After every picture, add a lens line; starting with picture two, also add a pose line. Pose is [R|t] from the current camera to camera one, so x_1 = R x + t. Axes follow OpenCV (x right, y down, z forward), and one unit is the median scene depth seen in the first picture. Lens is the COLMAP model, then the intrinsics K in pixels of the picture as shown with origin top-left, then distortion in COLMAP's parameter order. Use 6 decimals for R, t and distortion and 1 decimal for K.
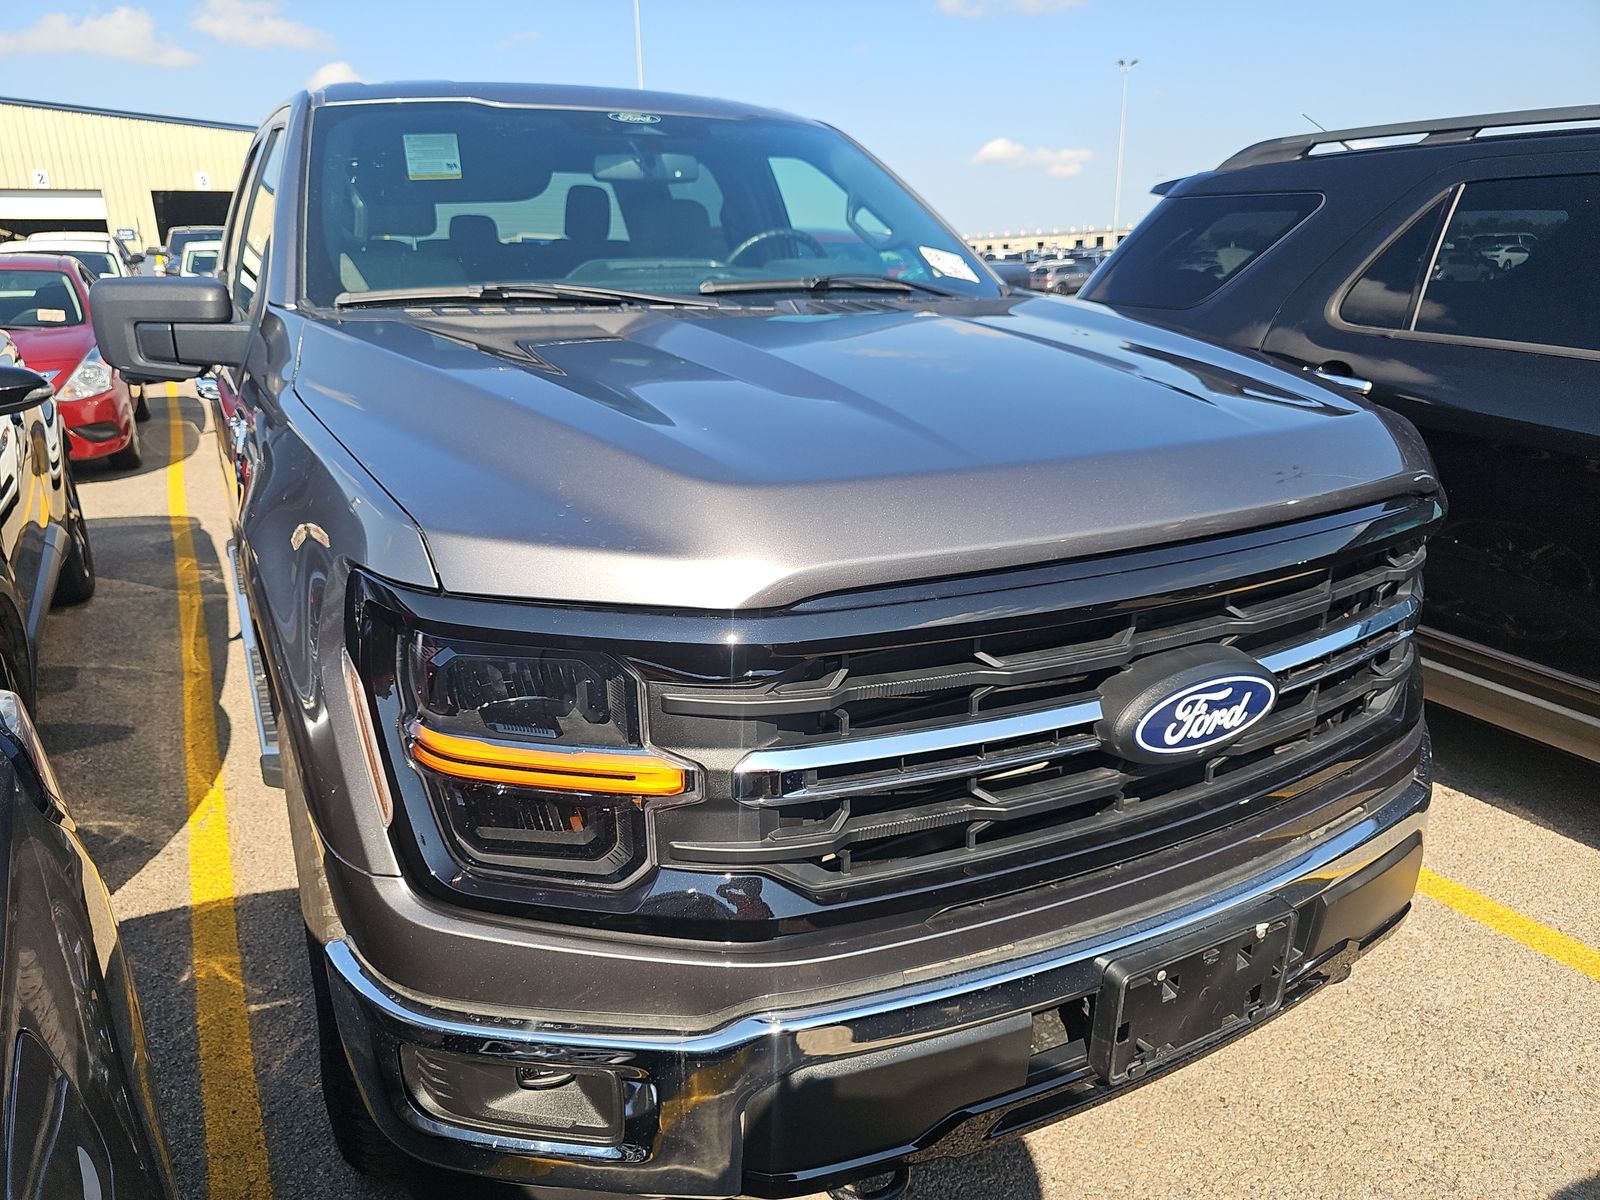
lens RADIAL K [[1063.3, 0, 791.1], [0, 1063.3, 593.9], [0, 0, 1]] dist [0.058672, -0.039303]
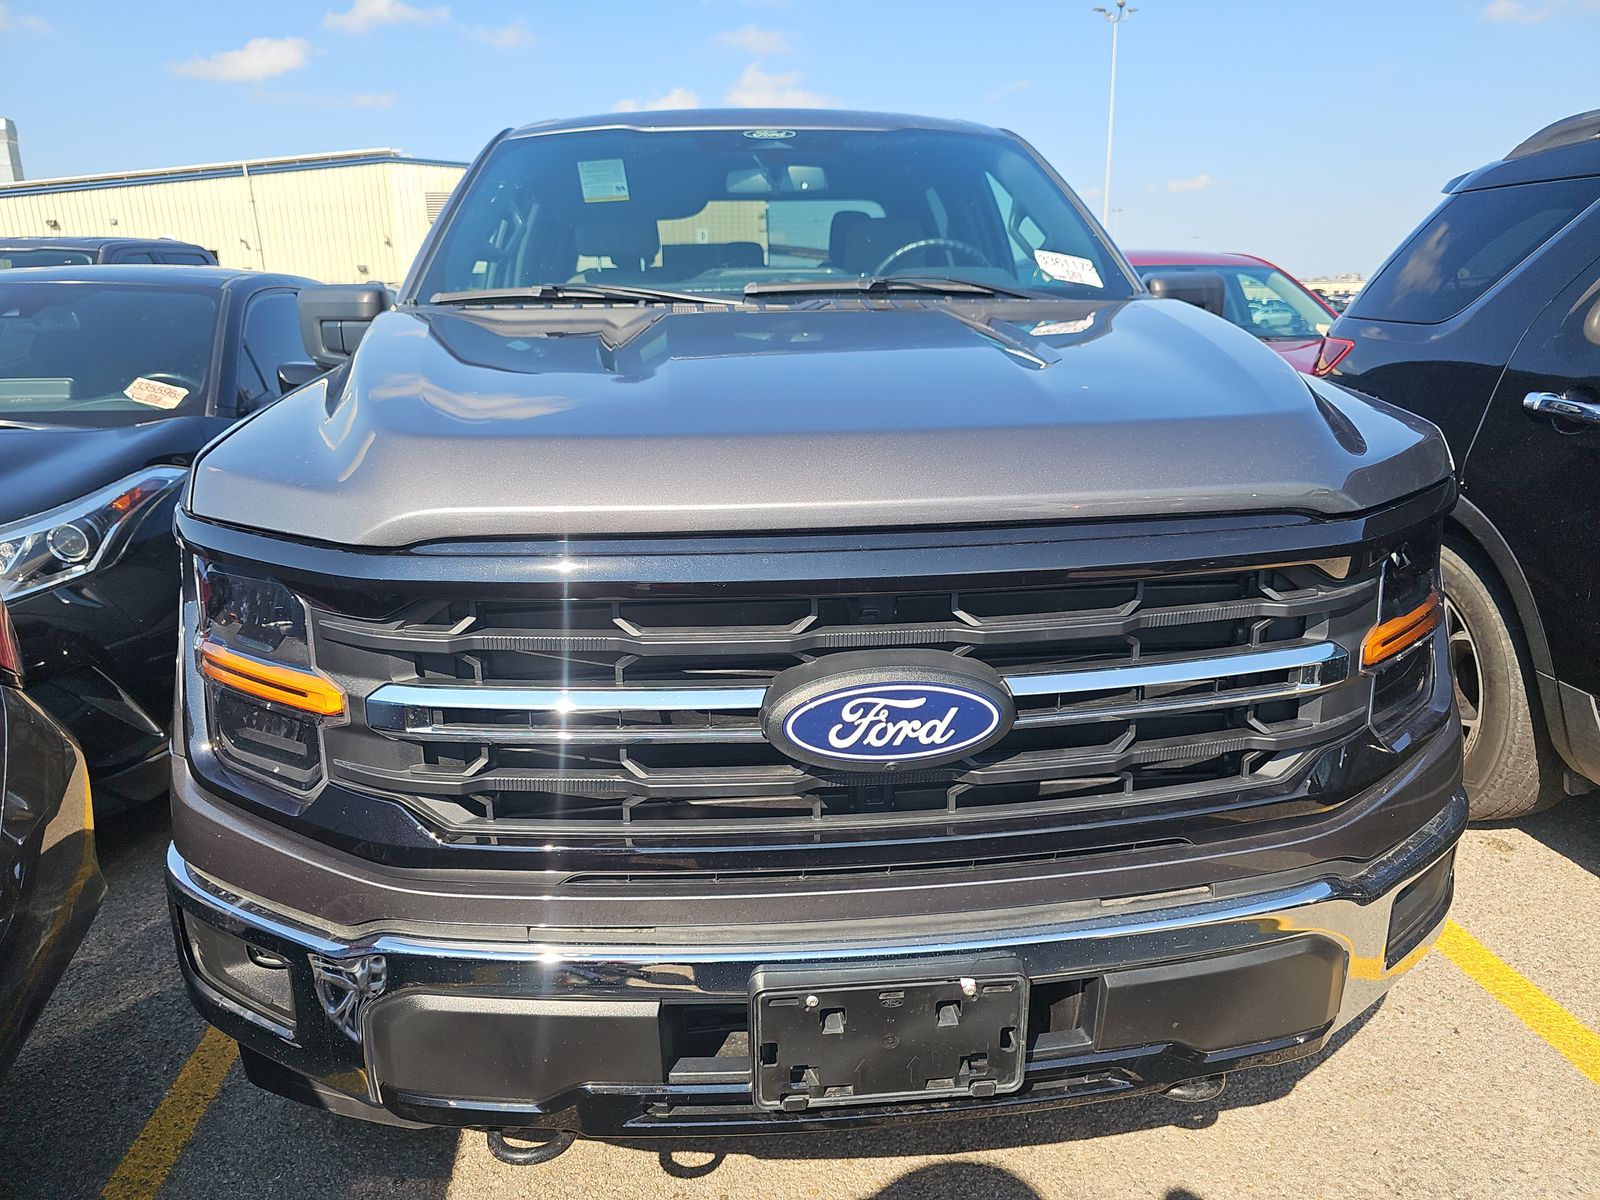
lens RADIAL K [[1063.3, 0, 791.1], [0, 1063.3, 593.9], [0, 0, 1]] dist [0.058672, -0.039303]
pose [[0.925301, 0.097227, -0.366557, 0.616688], [-0.108691, 0.994018, -0.010714, 0.021885], [0.363323, 0.049755, 0.930334, 0.119239]]
